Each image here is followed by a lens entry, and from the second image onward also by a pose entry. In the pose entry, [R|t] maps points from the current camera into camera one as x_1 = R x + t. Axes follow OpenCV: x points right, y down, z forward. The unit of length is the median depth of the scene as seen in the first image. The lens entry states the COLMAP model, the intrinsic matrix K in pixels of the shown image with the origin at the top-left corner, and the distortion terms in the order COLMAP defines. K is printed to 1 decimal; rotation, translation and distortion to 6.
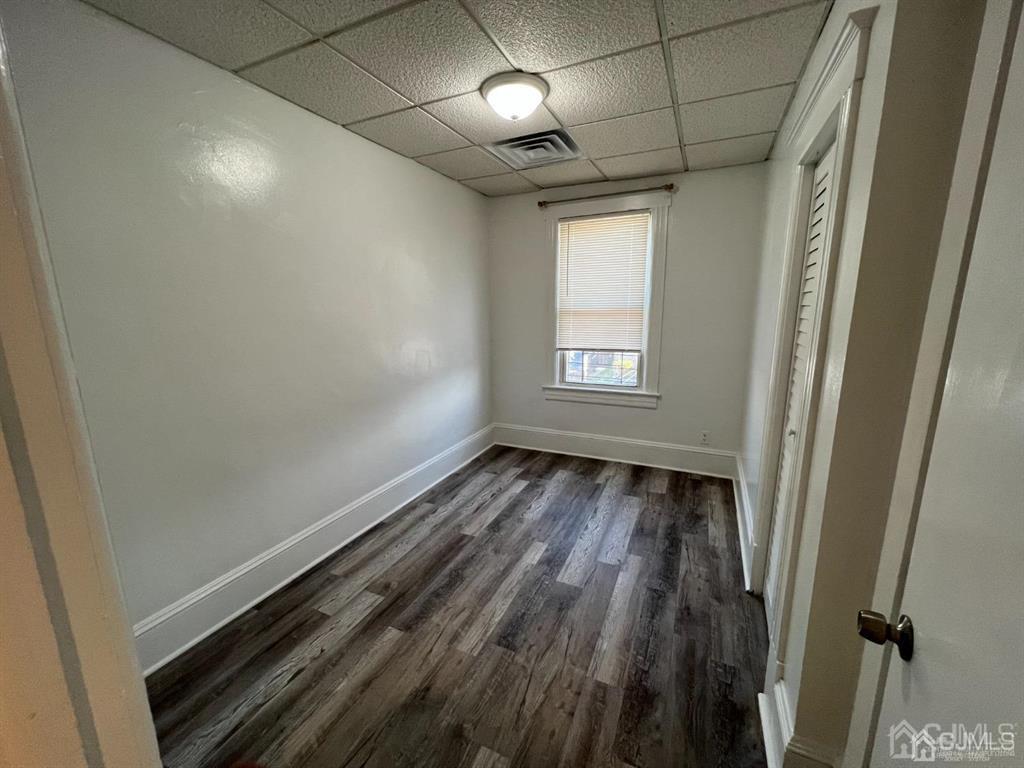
lens RADIAL K [[412.7, 0, 512.7], [0, 412.7, 386.2], [0, 0, 1]] dist [-0.000519, 0.000303]
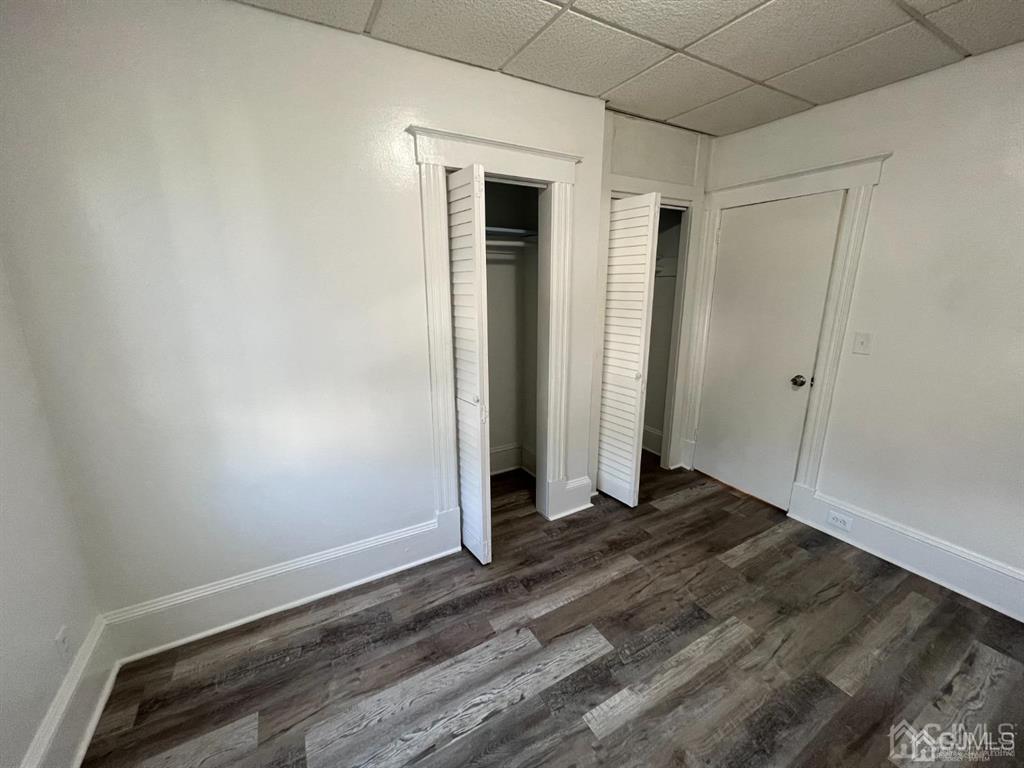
lens RADIAL K [[412.7, 0, 511.3], [0, 412.7, 385.8], [0, 0, 1]] dist [-0.000519, 0.000303]
pose [[-0.818903, -0.129842, 0.559052, -0.110560], [0.121524, 0.912760, 0.390001, -0.320494], [-0.560919, 0.387311, -0.731683, 1.511861]]
